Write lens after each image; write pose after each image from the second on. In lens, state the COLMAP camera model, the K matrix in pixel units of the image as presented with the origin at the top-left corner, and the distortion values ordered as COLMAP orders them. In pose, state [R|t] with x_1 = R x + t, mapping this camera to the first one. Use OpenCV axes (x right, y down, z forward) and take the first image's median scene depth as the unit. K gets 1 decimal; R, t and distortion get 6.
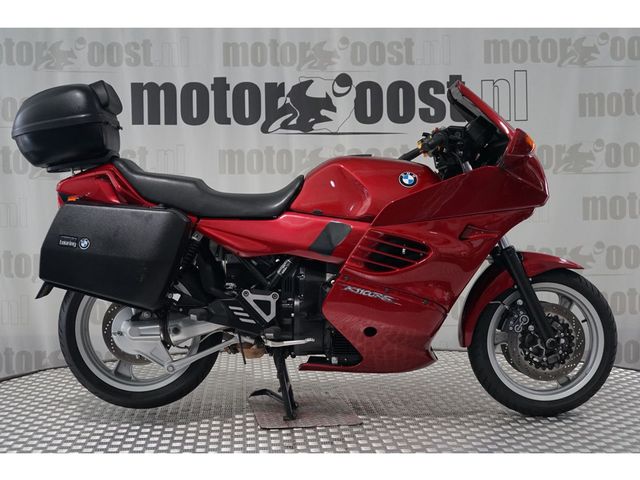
lens RADIAL K [[960.6, 0, 321.1], [0, 960.6, 241.3], [0, 0, 1]] dist [-0.071634, 0.000000]
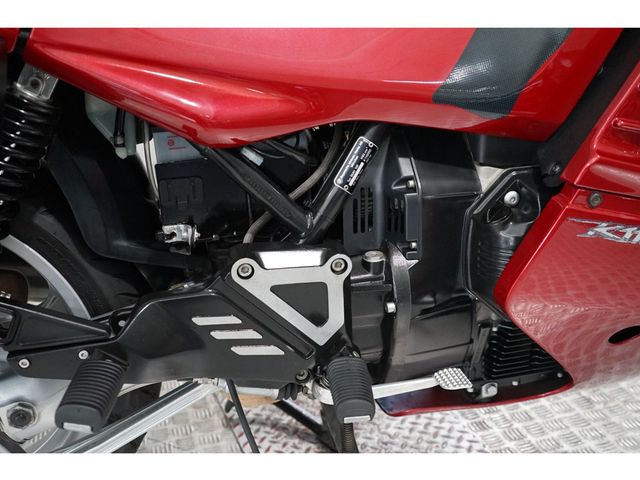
lens RADIAL K [[718.0, 0, 319.1], [0, 718.0, 242.4], [0, 0, 1]] dist [0.010273, 0.000000]
pose [[0.975013, -0.128876, 0.180942, -0.093601], [0.059159, 0.935739, 0.347696, -0.029405], [-0.214124, -0.328304, 0.919982, 0.783080]]
